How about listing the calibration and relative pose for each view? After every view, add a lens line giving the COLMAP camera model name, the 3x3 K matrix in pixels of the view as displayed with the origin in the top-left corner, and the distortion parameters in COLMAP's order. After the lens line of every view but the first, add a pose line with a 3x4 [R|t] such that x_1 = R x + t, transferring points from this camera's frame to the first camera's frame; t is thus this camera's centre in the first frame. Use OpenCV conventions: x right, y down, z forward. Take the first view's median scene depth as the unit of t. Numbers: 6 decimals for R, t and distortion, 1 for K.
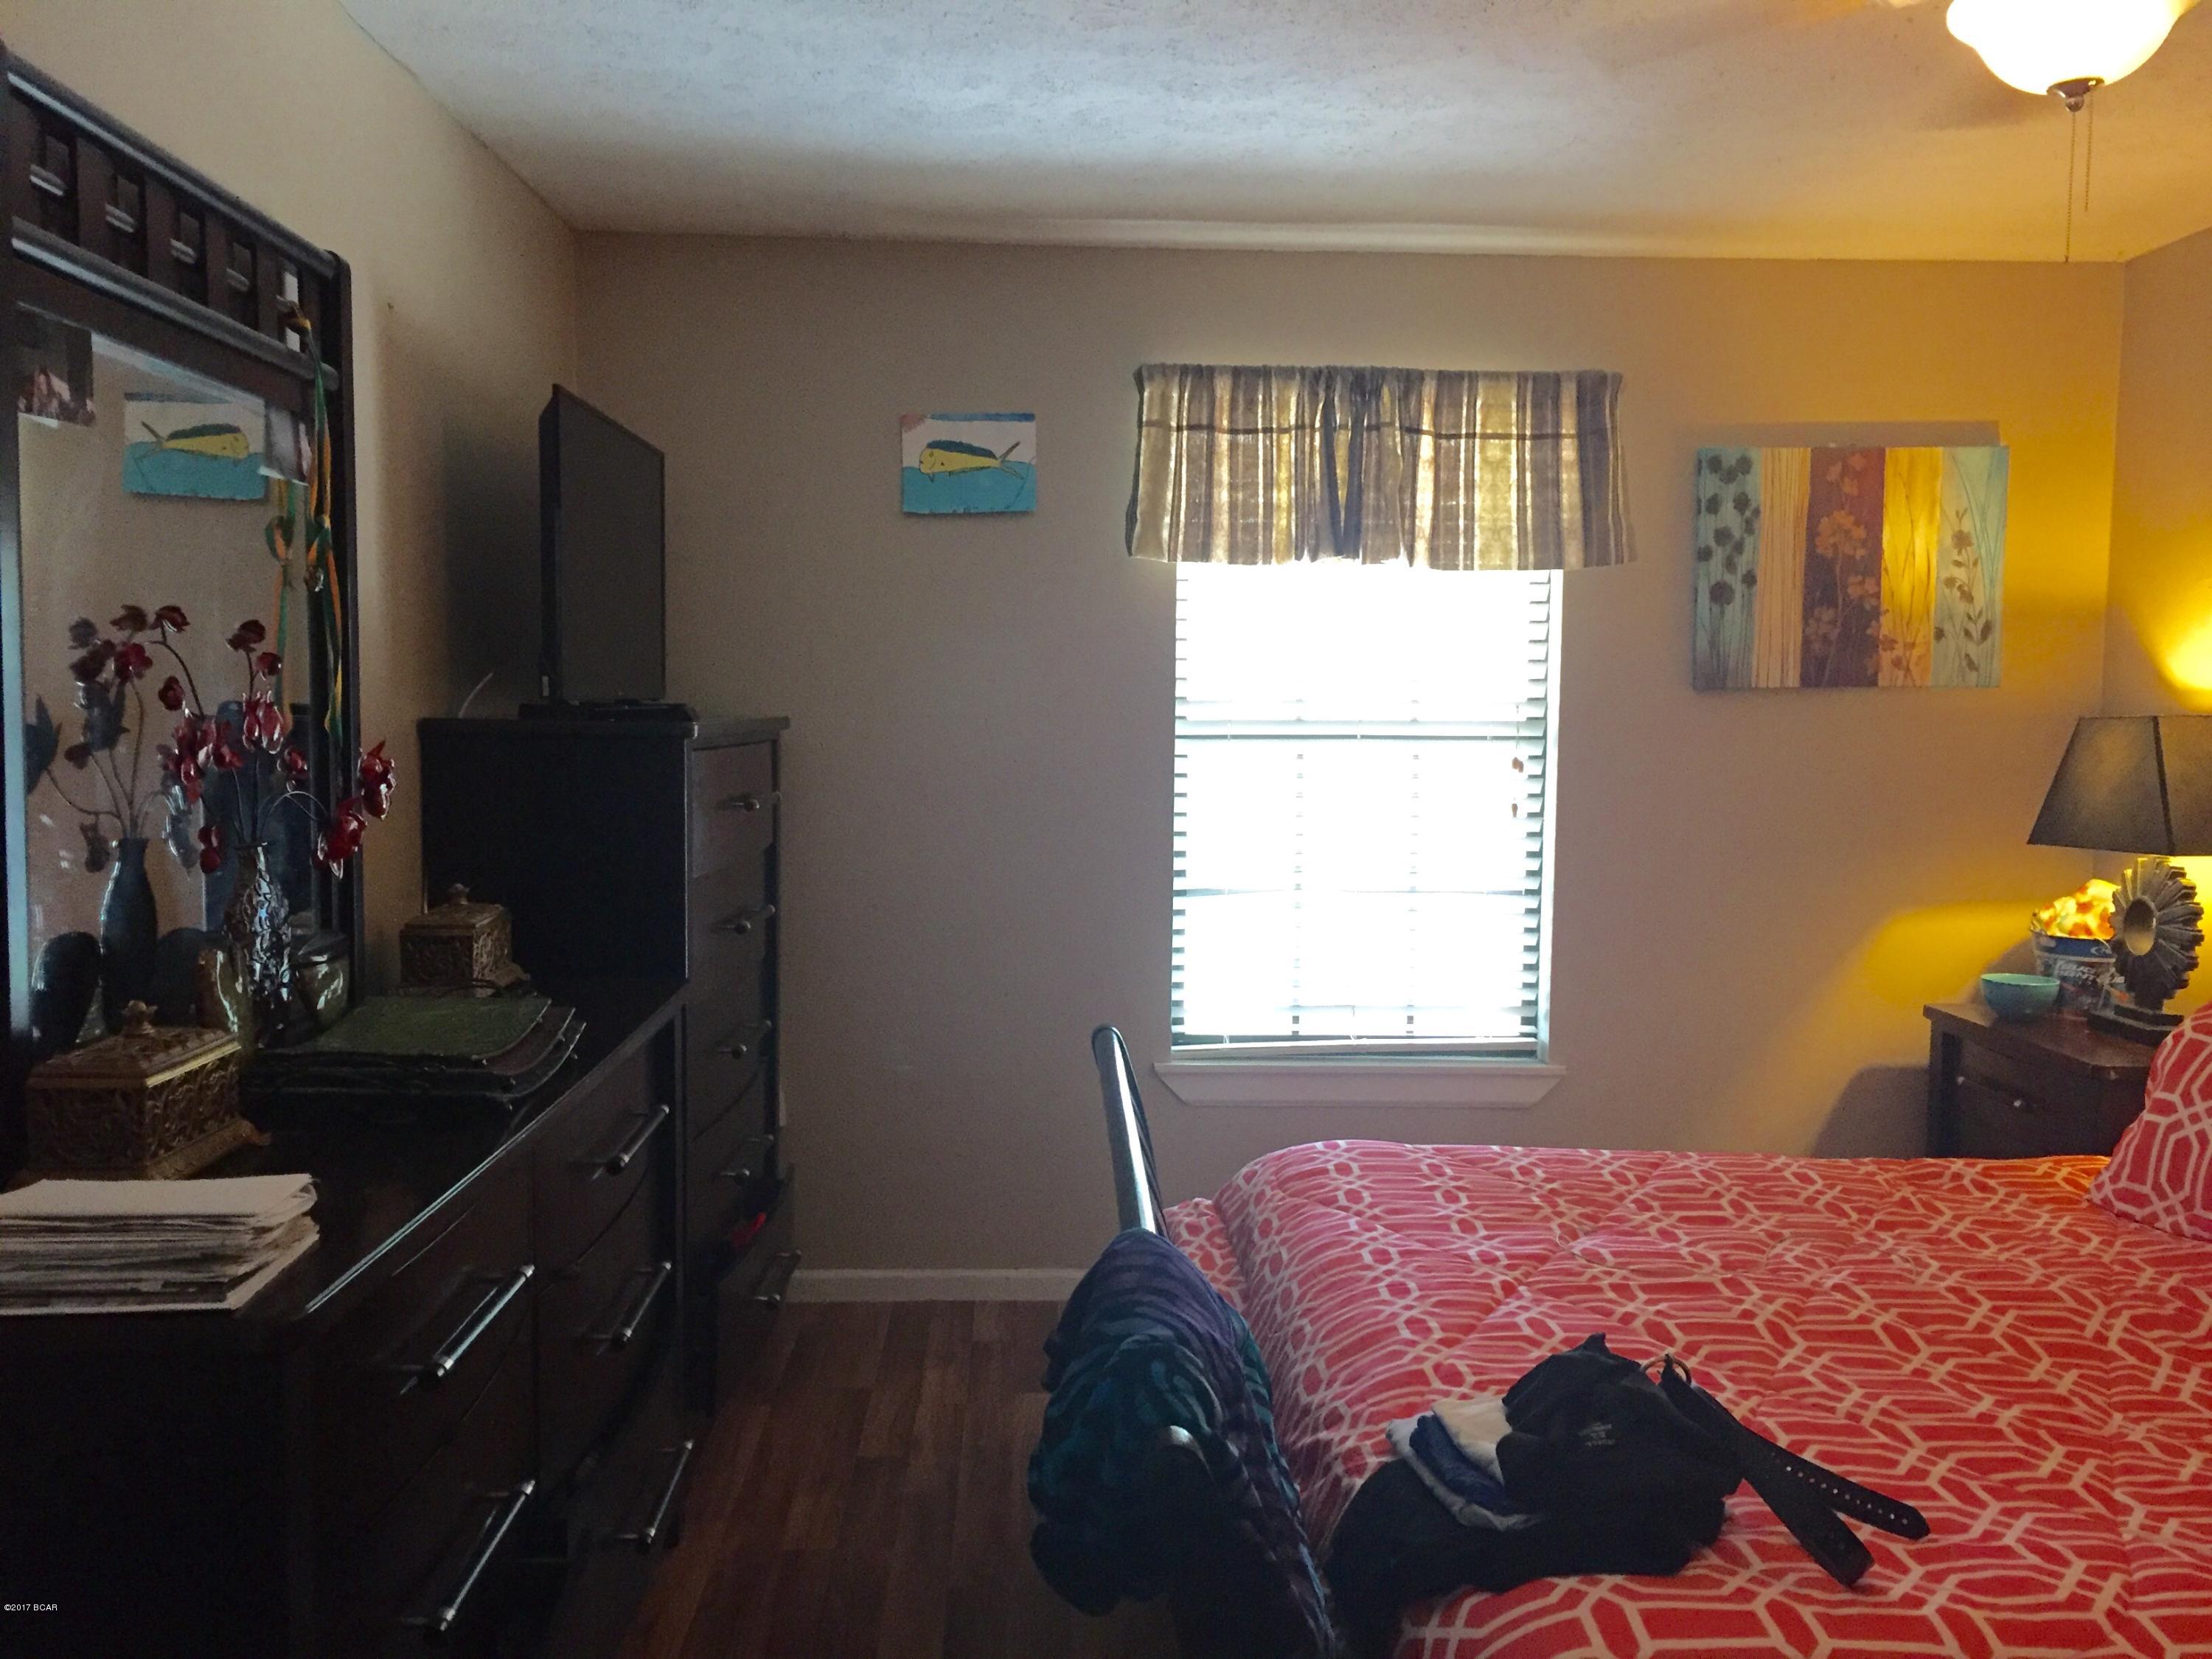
lens RADIAL K [[1877.9, 0, 1109.8], [0, 1877.9, 840.3], [0, 0, 1]] dist [0.069288, -0.090832]
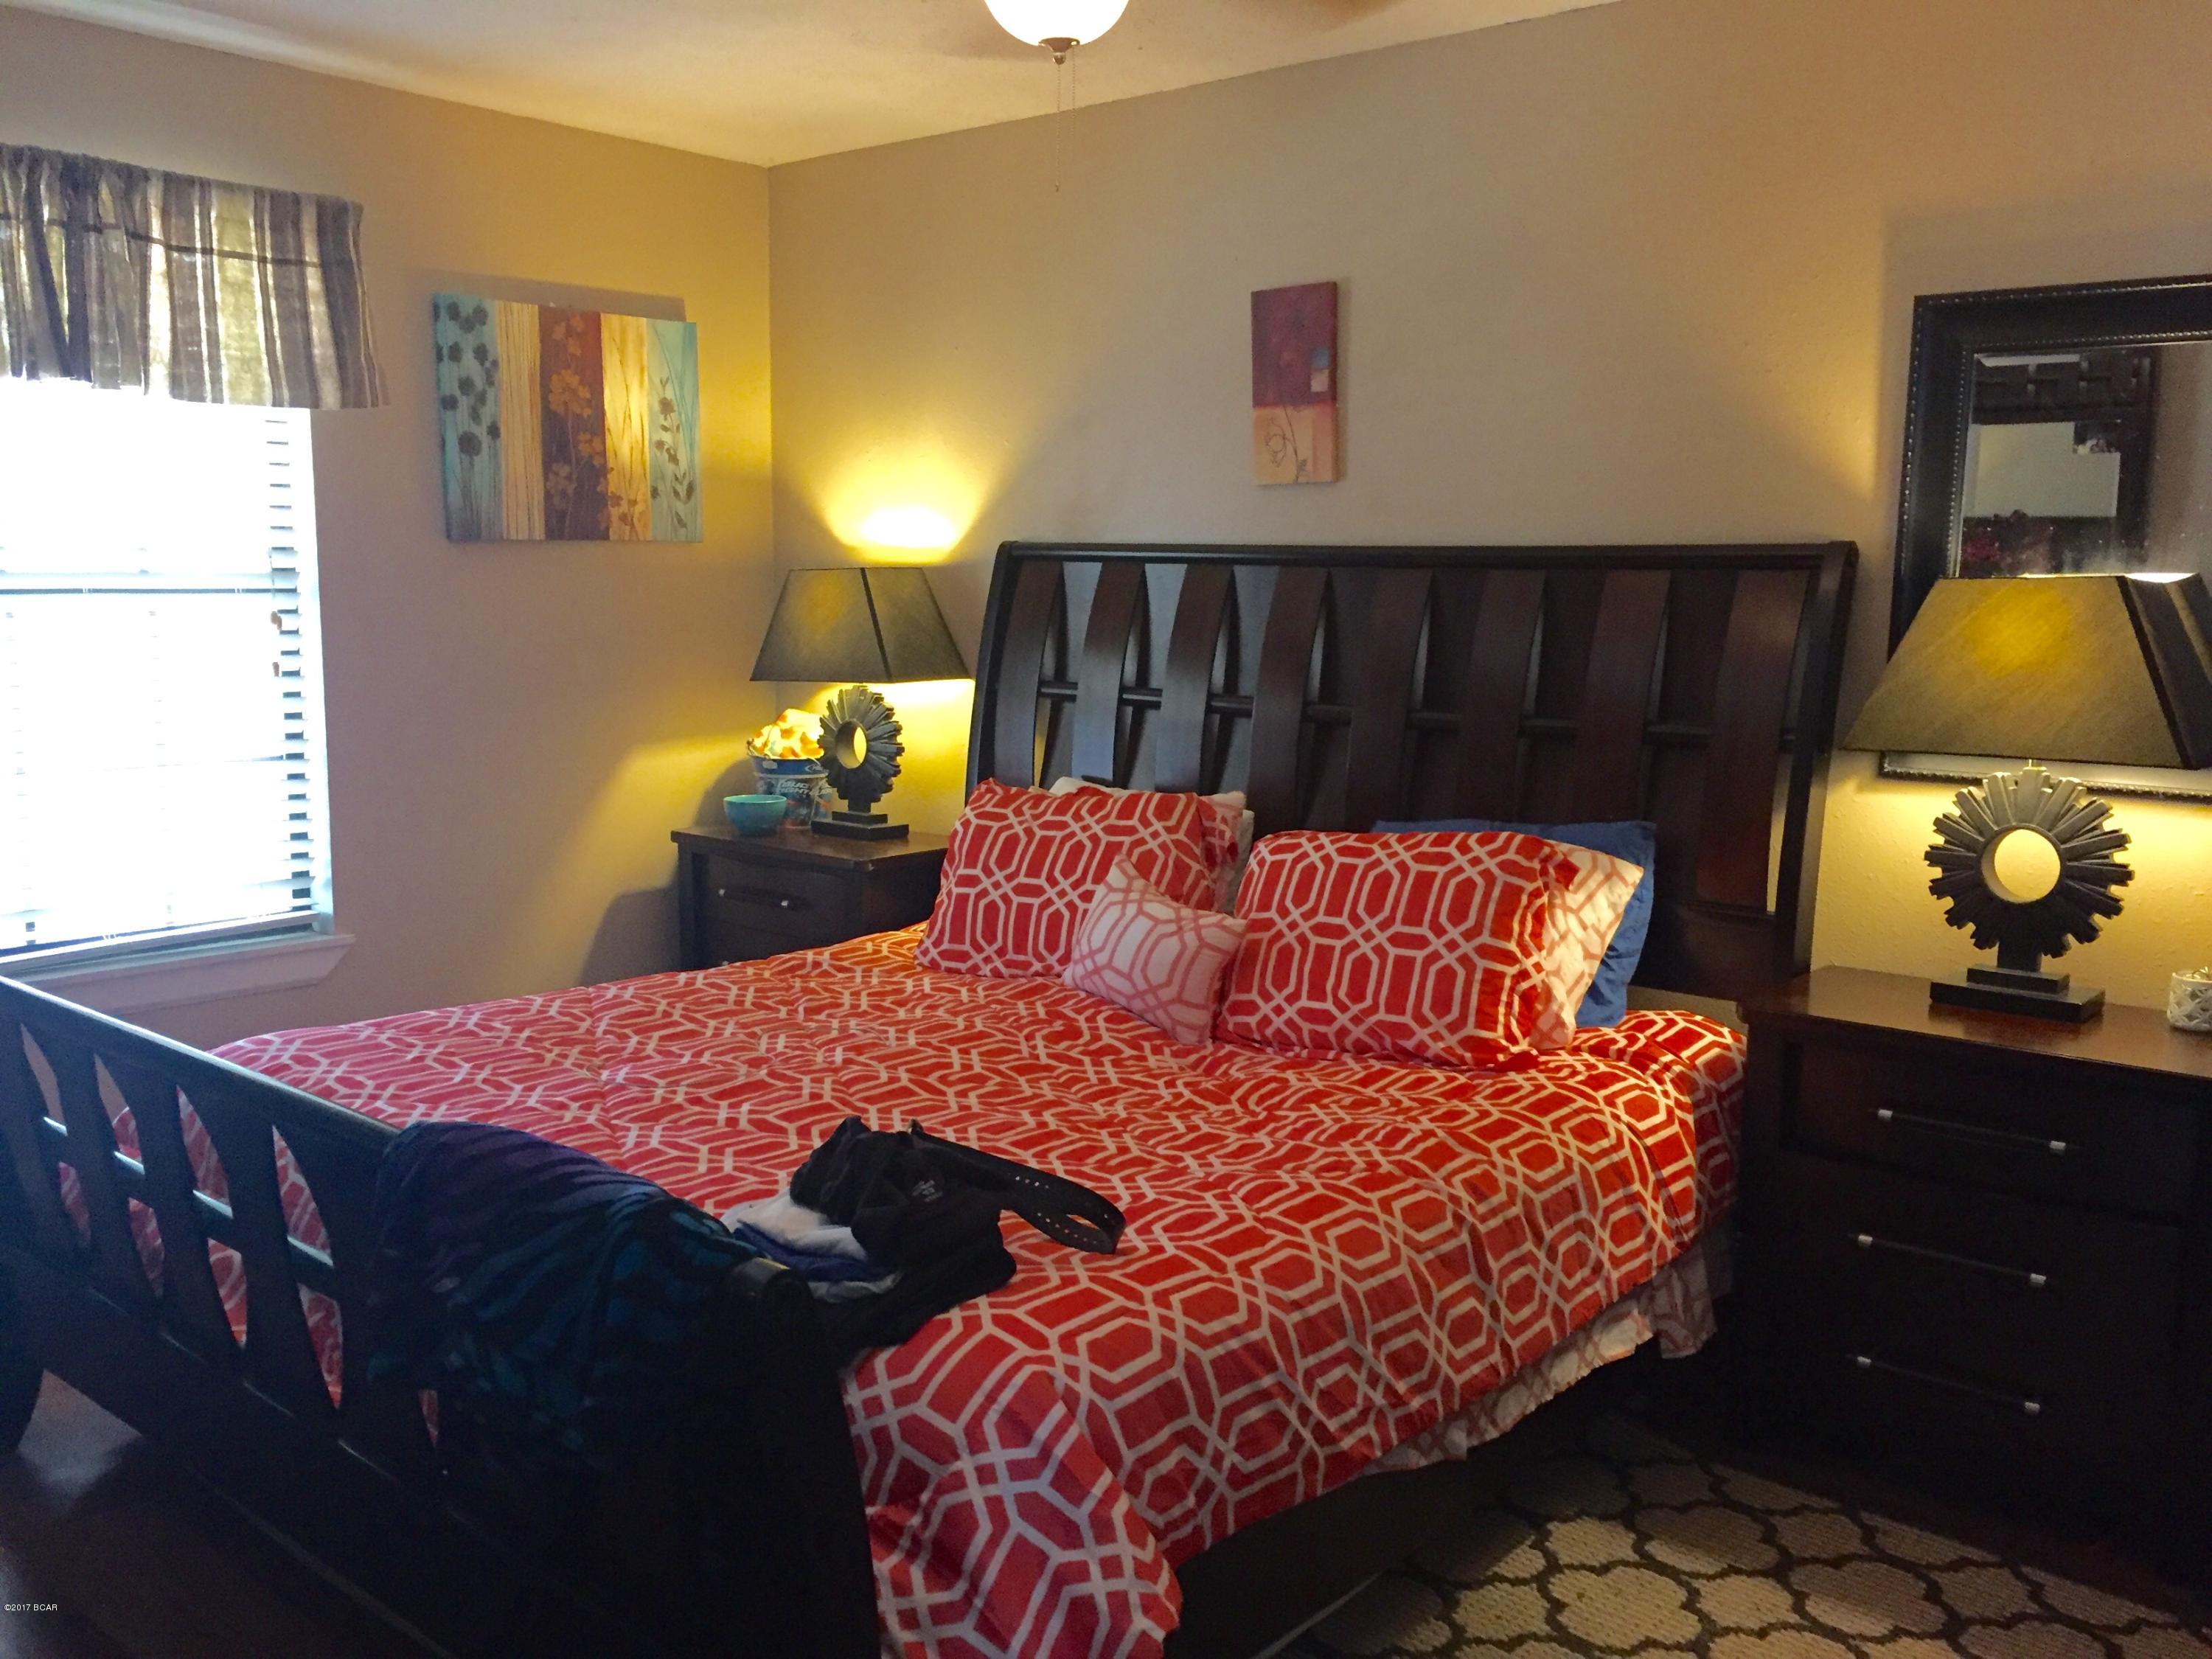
lens RADIAL K [[1877.9, 0, 1115.7], [0, 1877.9, 832.6], [0, 0, 1]] dist [0.069288, -0.090832]
pose [[0.680865, -0.103878, 0.725005, -0.205834], [0.053063, 0.994286, 0.092627, -0.000579], [-0.730485, -0.024596, 0.682486, 0.063631]]
